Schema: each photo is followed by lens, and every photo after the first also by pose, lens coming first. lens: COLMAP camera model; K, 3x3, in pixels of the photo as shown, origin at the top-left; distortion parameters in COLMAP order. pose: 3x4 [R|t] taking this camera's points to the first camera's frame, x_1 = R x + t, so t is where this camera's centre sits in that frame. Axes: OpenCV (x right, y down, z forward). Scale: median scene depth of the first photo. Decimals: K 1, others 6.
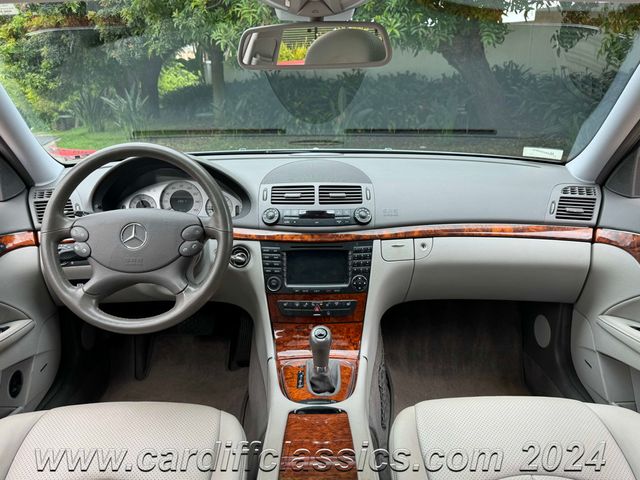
lens RADIAL K [[498.8, 0, 320.0], [0, 498.8, 240.0], [0, 0, 1]] dist [0.044276, -0.005765]
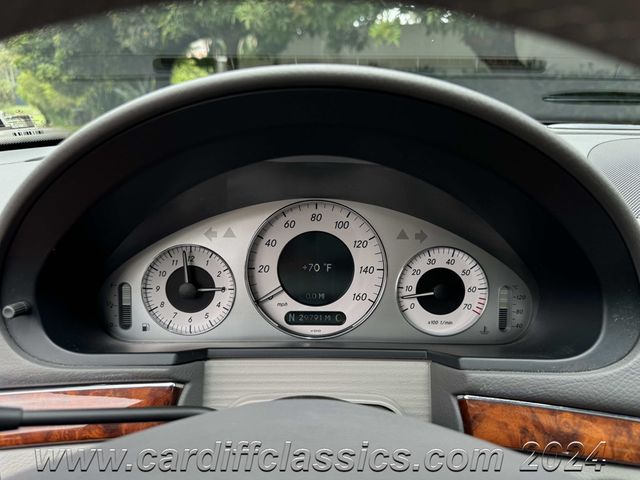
lens RADIAL K [[446.9, 0, 320.0], [0, 446.9, 240.0], [0, 0, 1]] dist [0.082172, -0.140683]
pose [[0.999908, 0.007637, 0.011197, -0.051847], [-0.007907, 0.999673, 0.024322, -0.018892], [-0.011008, -0.024409, 0.999641, 0.136402]]
